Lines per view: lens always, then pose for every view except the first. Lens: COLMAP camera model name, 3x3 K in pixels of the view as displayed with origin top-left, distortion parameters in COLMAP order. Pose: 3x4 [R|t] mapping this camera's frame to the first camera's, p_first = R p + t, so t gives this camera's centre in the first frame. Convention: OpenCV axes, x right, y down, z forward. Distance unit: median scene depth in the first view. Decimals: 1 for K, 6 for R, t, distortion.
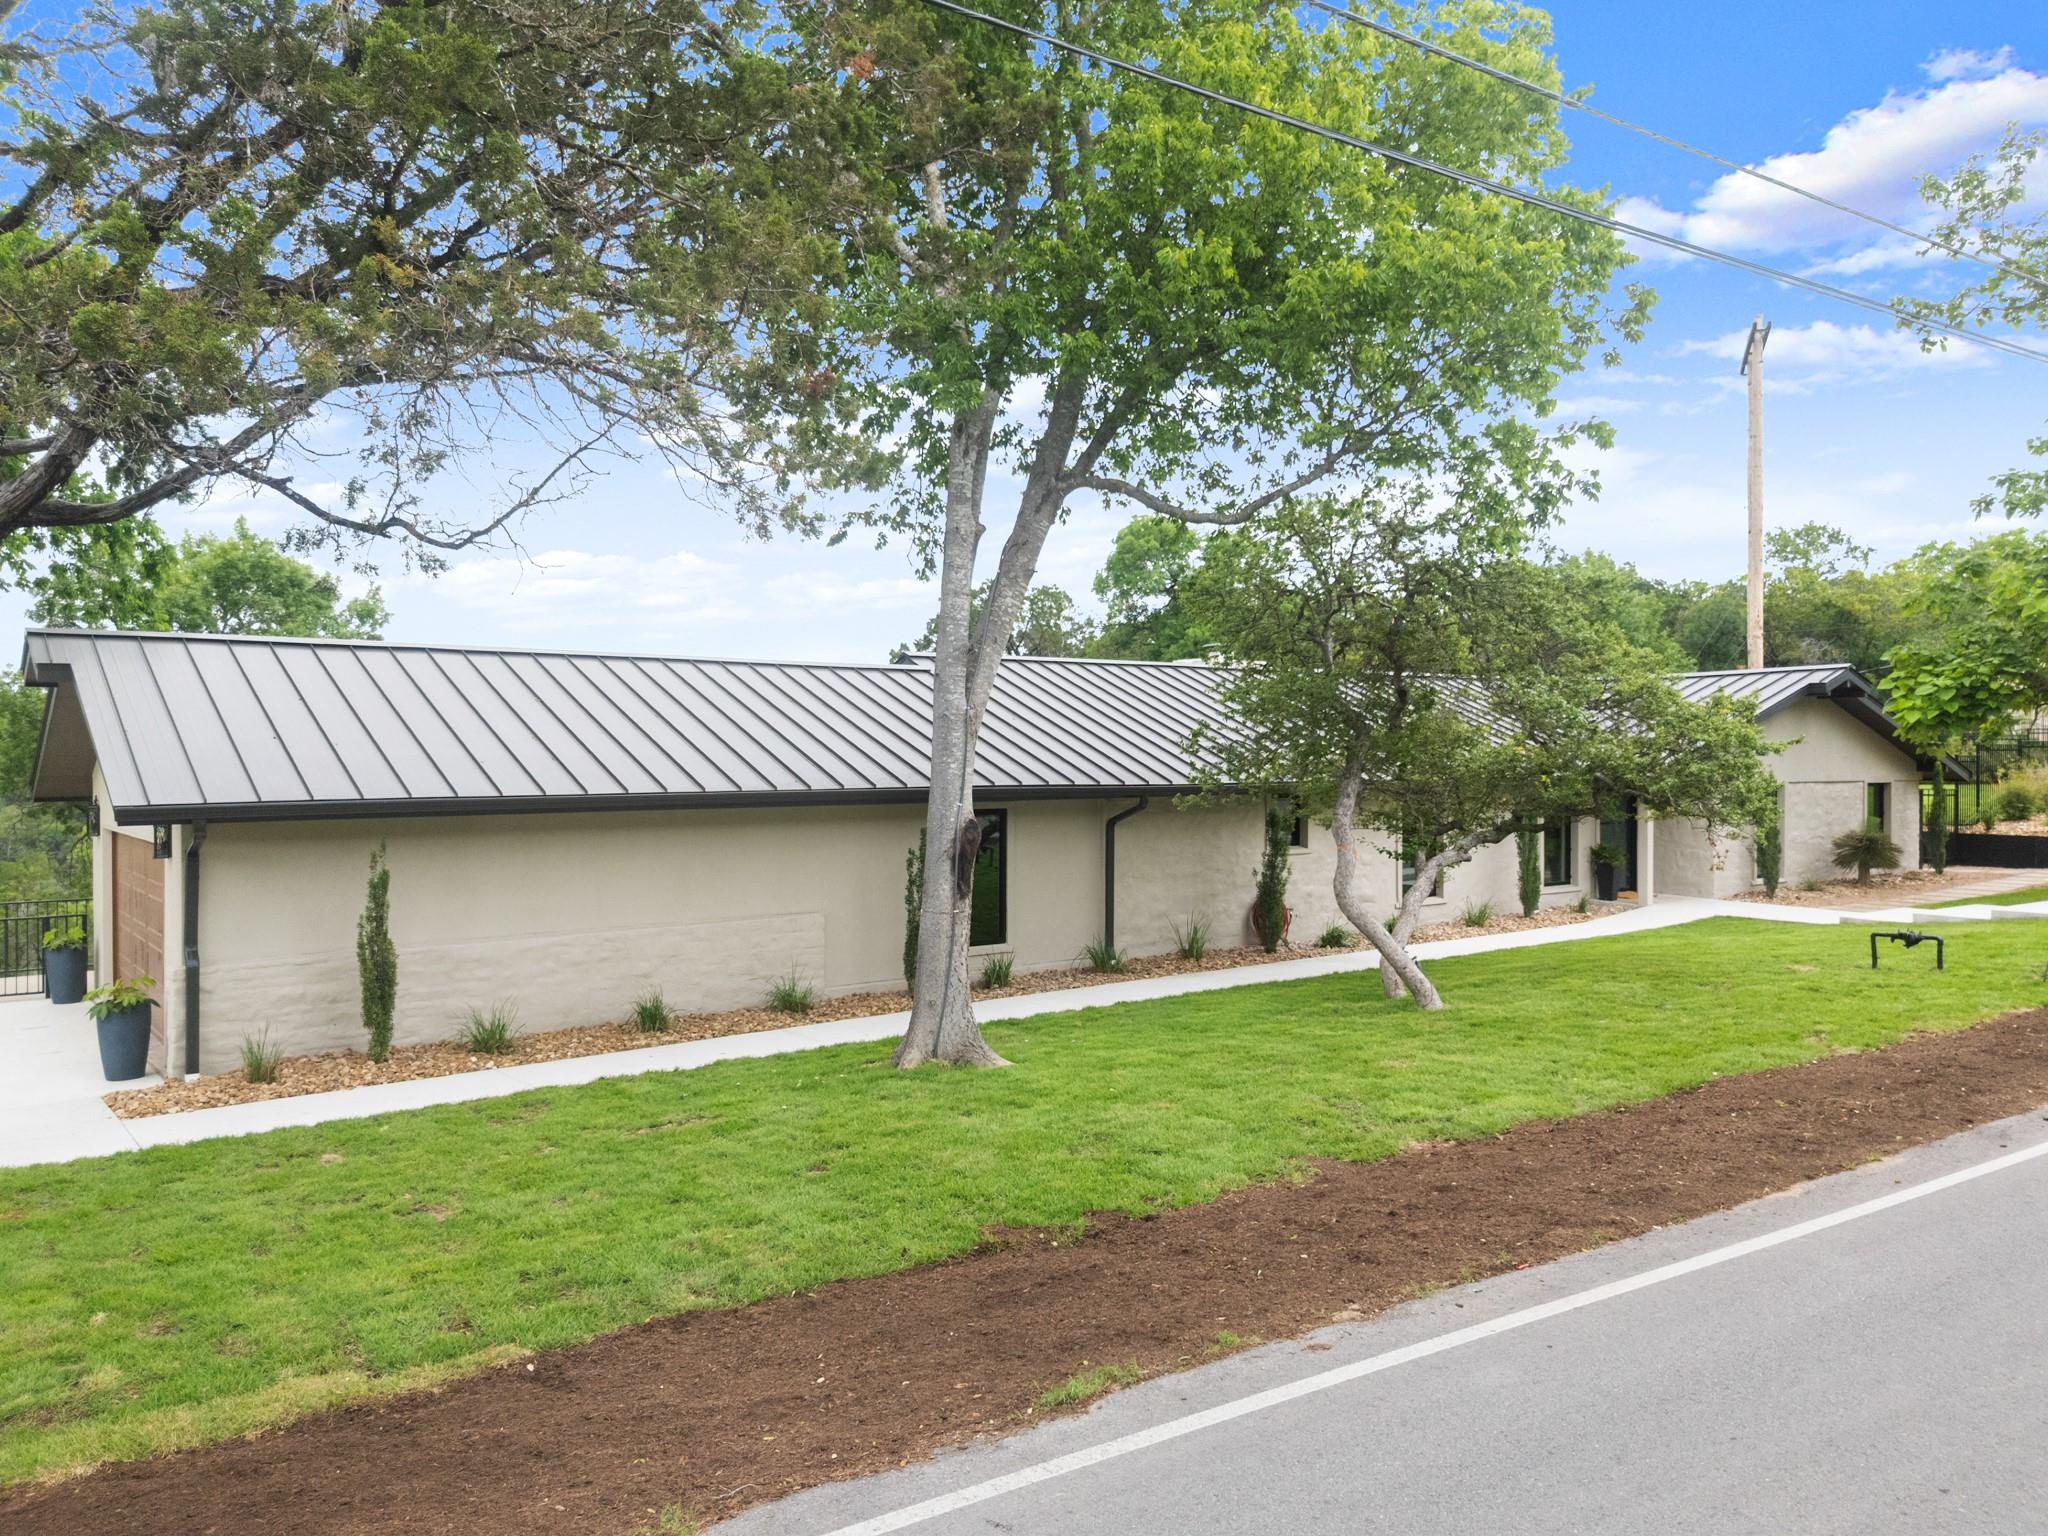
lens RADIAL K [[1556.8, 0, 1024.0], [0, 1556.8, 768.0], [0, 0, 1]] dist [0.071526, 0.001149]
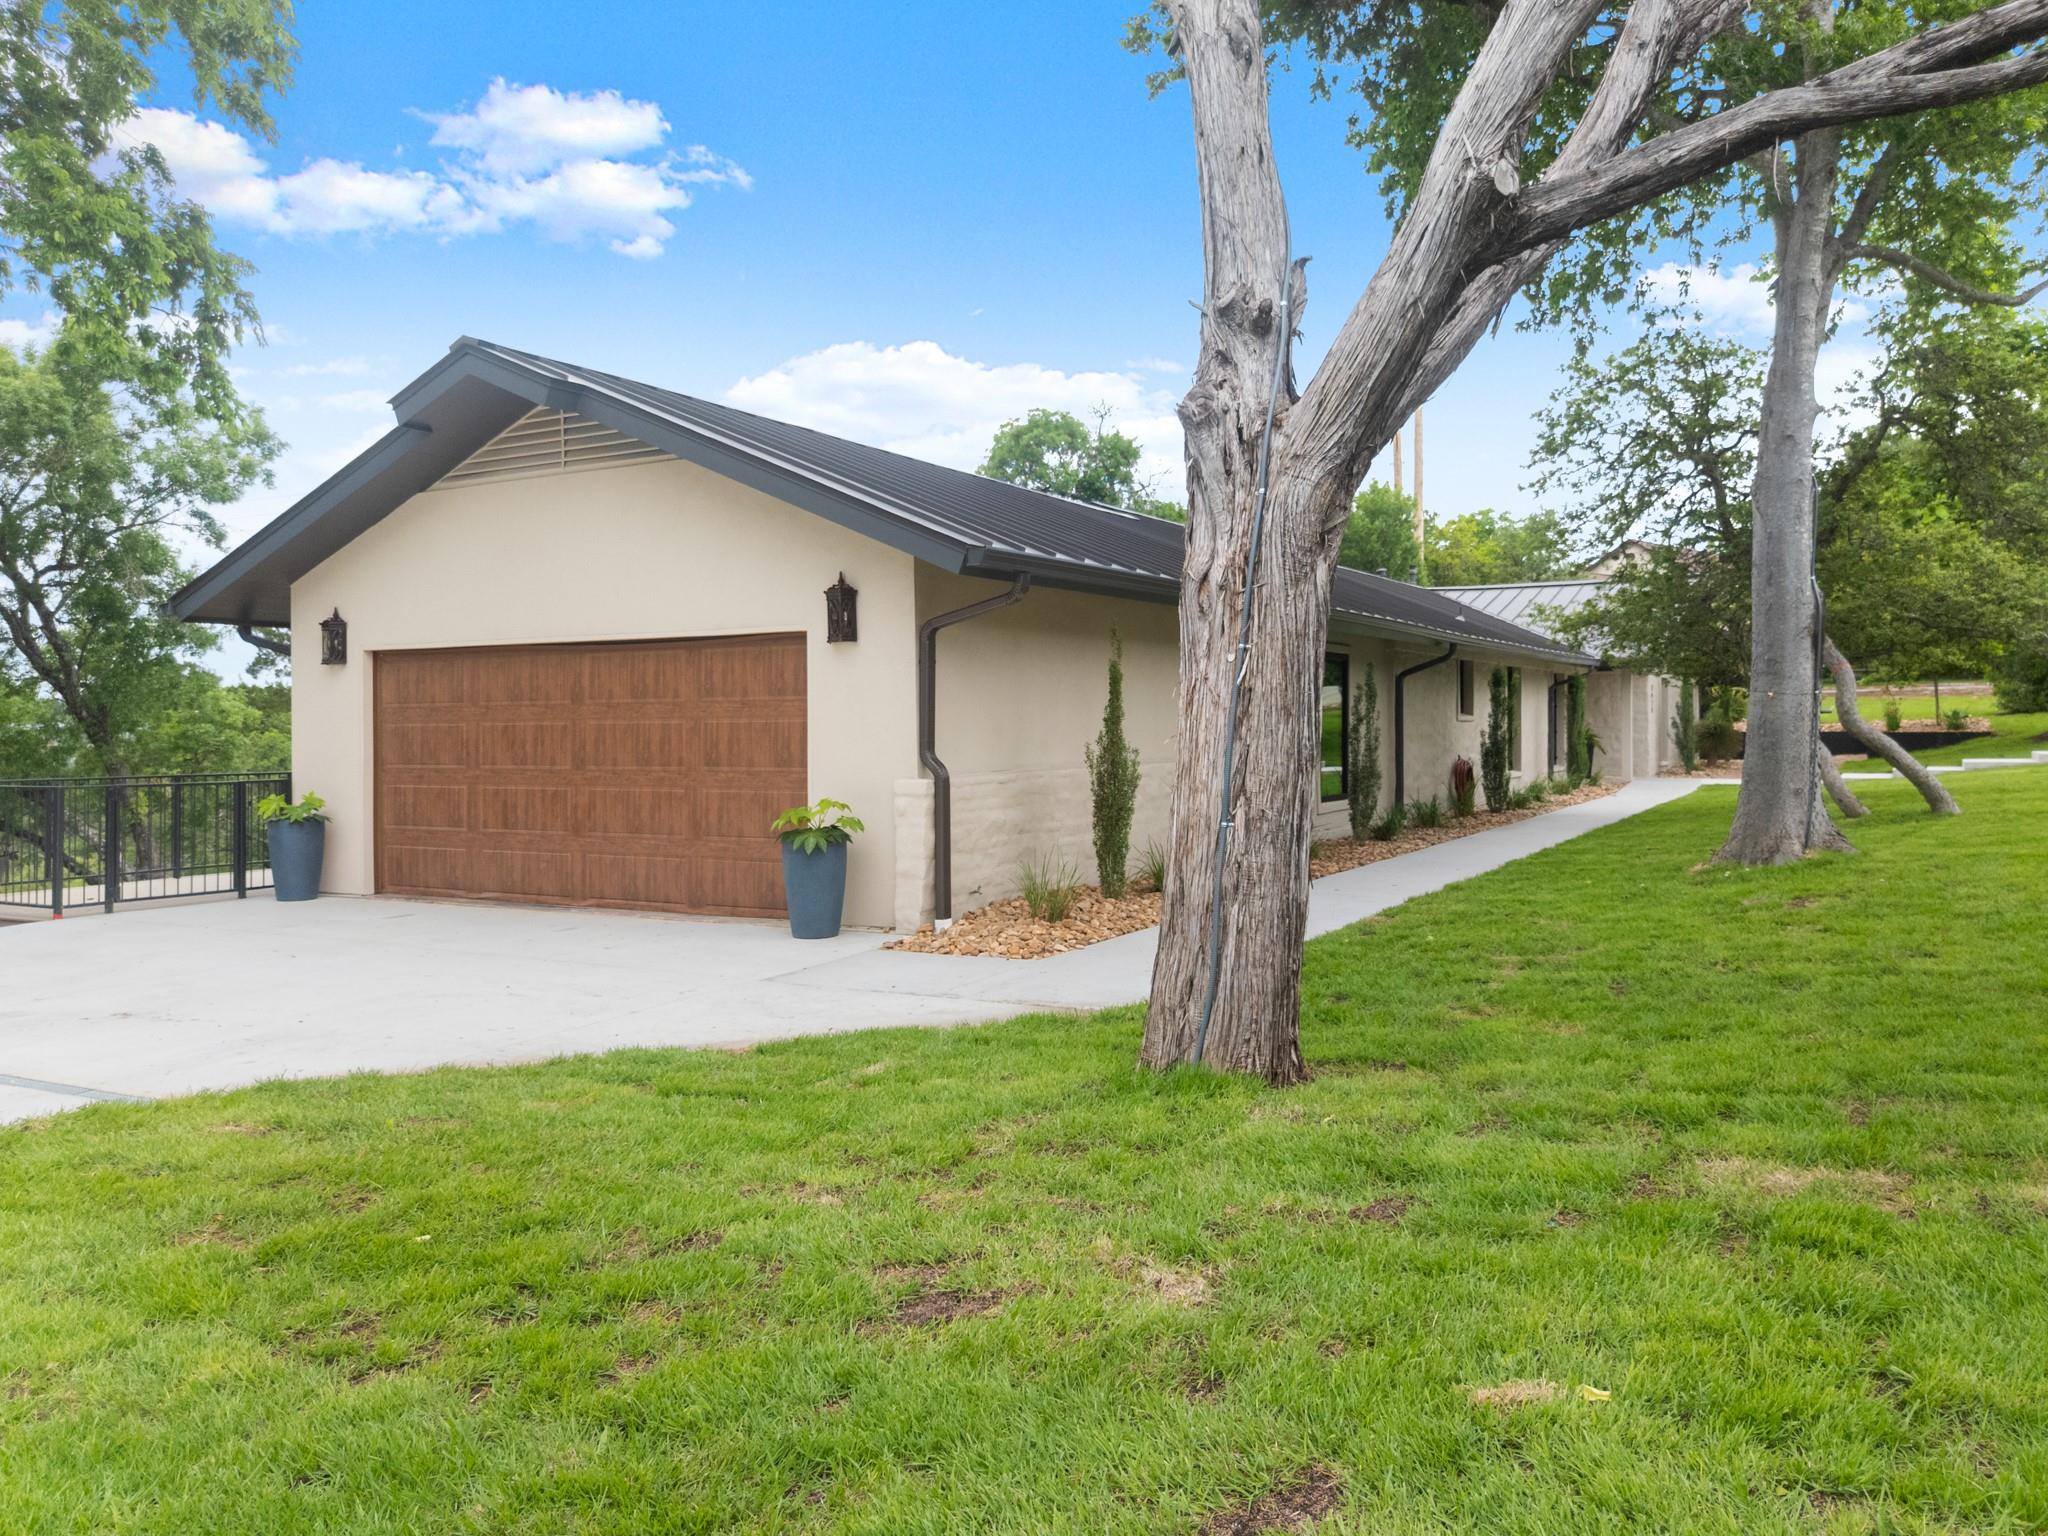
lens RADIAL K [[1556.8, 0, 1024.0], [0, 1556.8, 768.0], [0, 0, 1]] dist [0.071526, 0.001149]
pose [[0.908479, -0.013514, 0.417712, -0.773276], [0.009025, 0.999878, 0.012721, 0.108582], [-0.417833, -0.007787, 0.908490, 0.306930]]
